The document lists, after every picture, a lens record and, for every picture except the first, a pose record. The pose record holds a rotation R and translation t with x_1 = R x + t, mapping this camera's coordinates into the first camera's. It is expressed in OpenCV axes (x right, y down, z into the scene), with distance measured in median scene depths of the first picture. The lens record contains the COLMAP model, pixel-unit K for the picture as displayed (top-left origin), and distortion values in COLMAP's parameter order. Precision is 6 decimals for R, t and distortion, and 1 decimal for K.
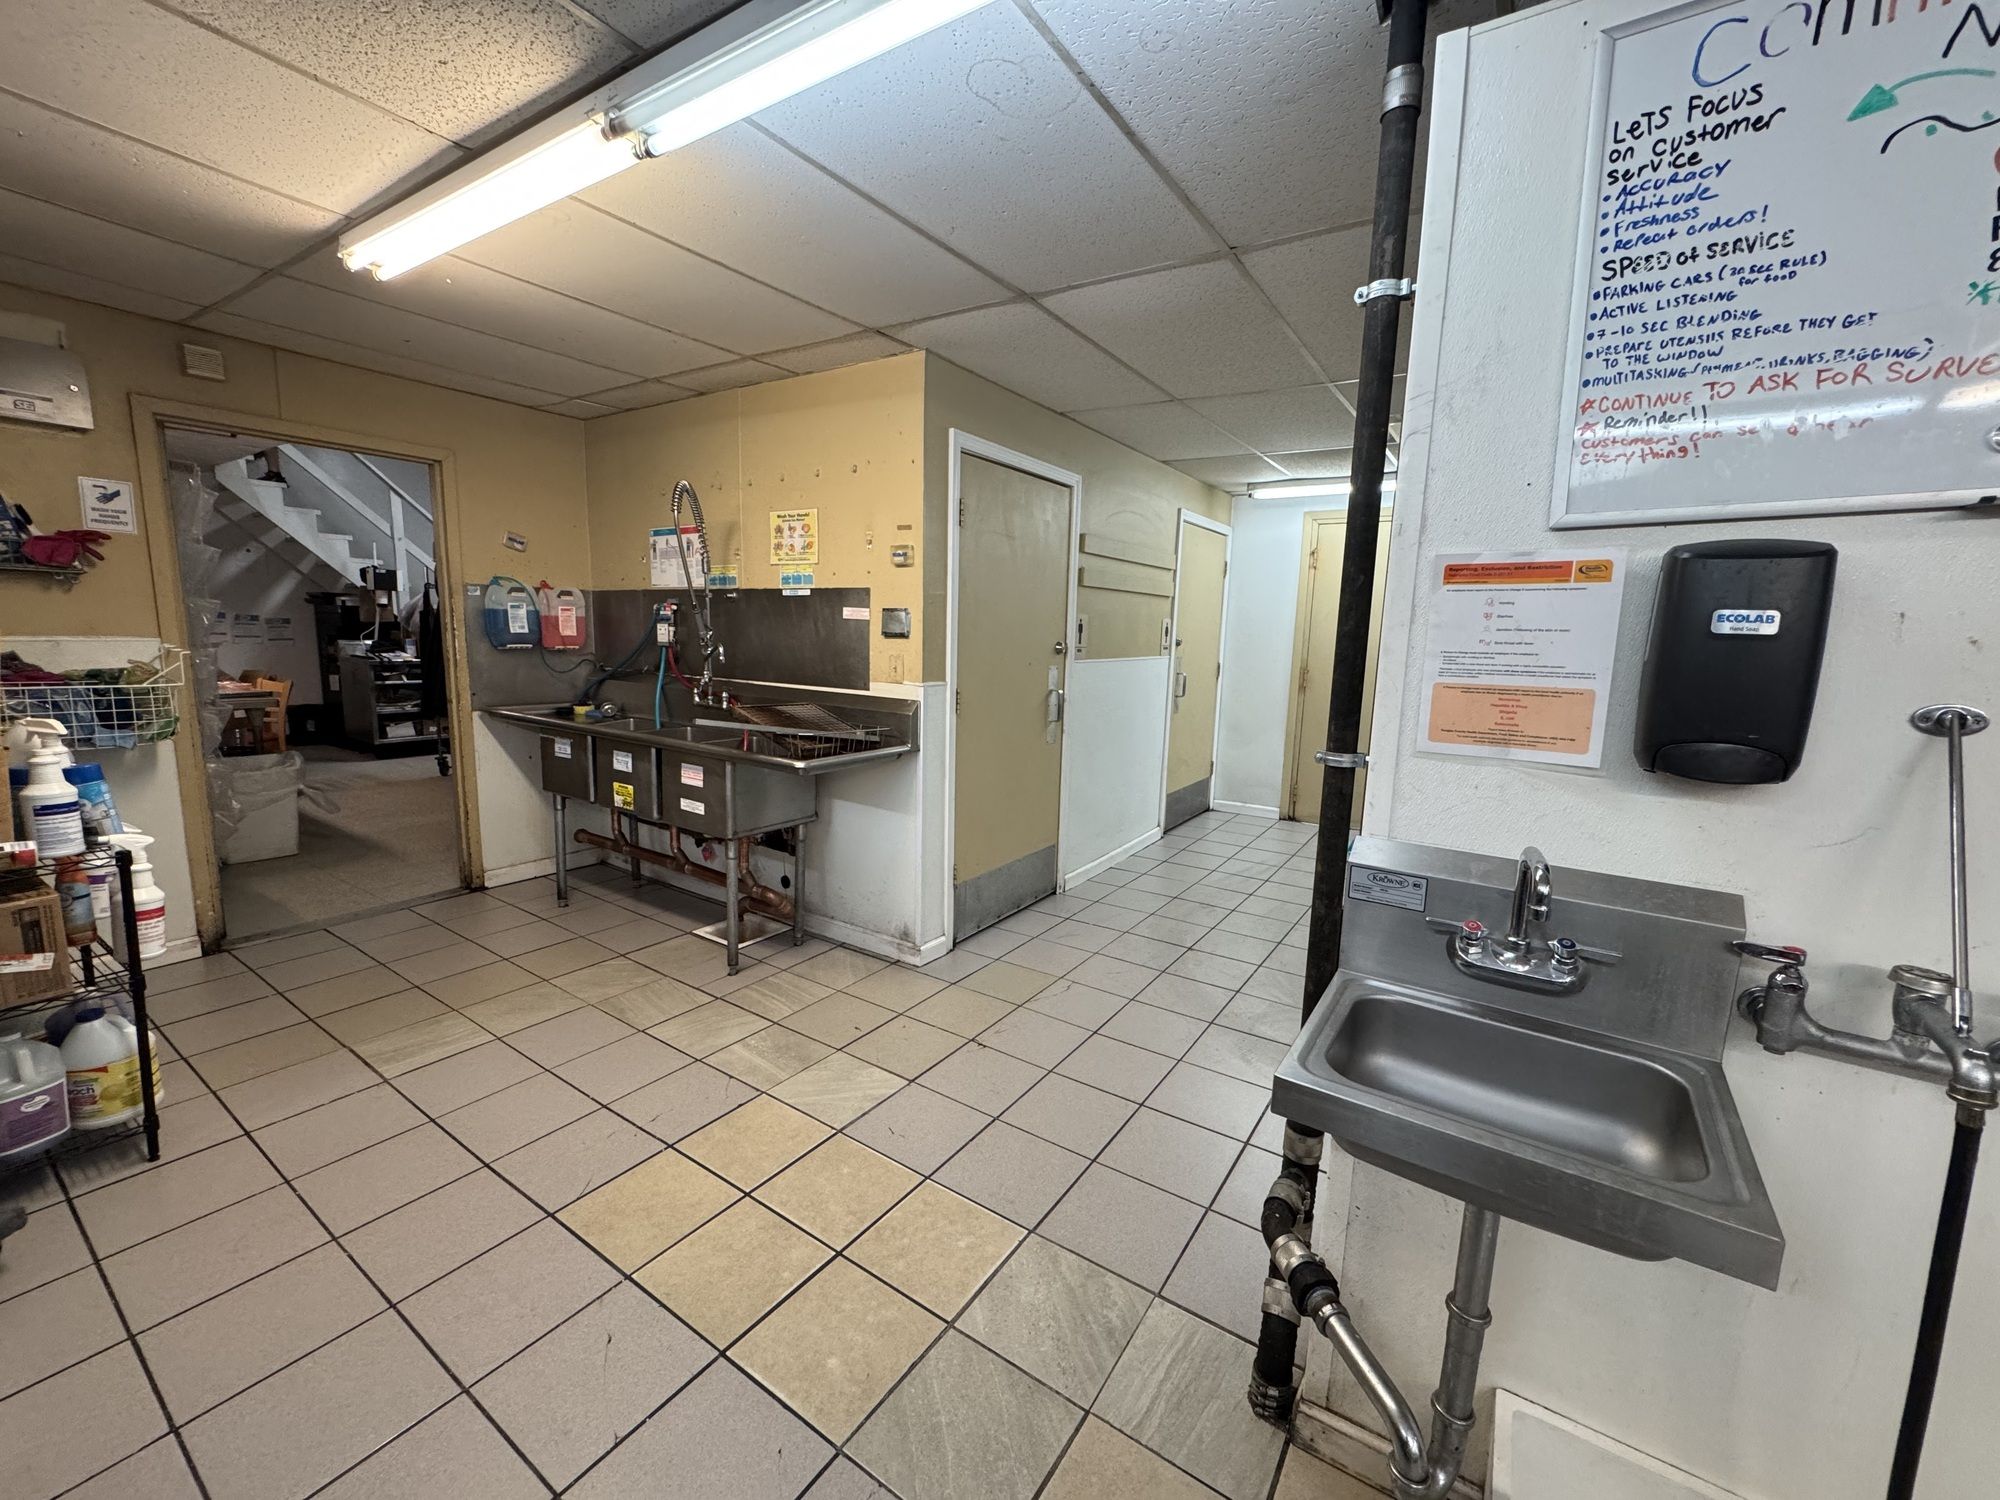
lens RADIAL K [[798.3, 0, 993.9], [0, 798.3, 751.2], [0, 0, 1]] dist [-0.001720, 0.000655]
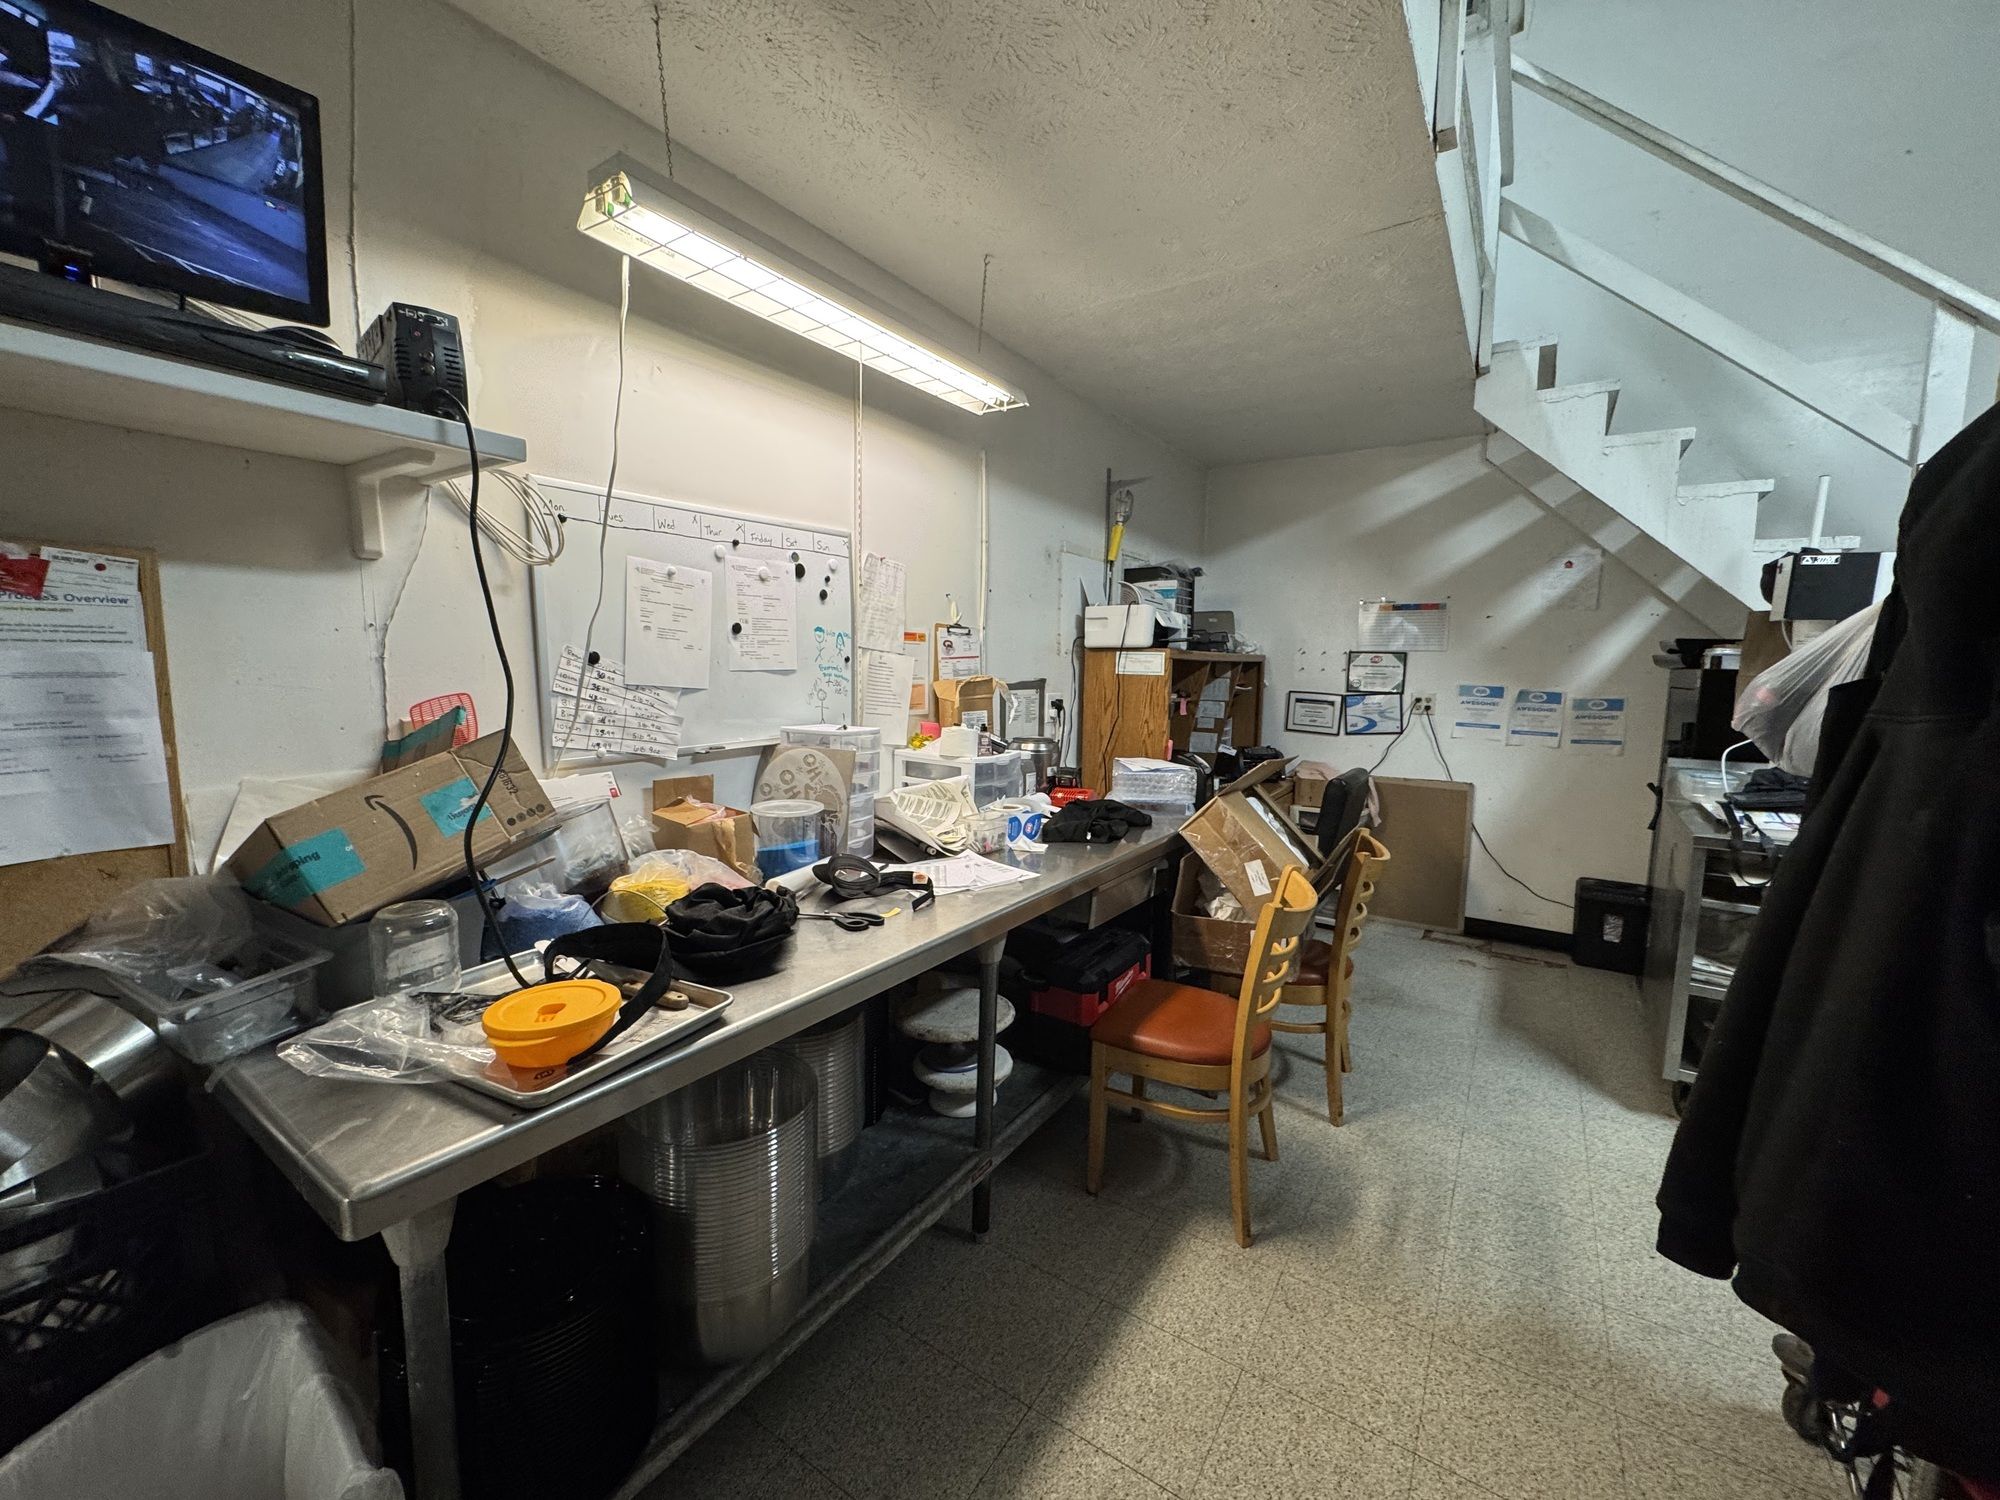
lens RADIAL K [[798.3, 0, 998.9], [0, 798.3, 750.7], [0, 0, 1]] dist [-0.001720, 0.000655]
pose [[-0.002076, 0.079834, -0.996806, -0.430169], [-0.169958, 0.982278, 0.079025, -0.116690], [0.985449, 0.169579, 0.011529, 0.667188]]
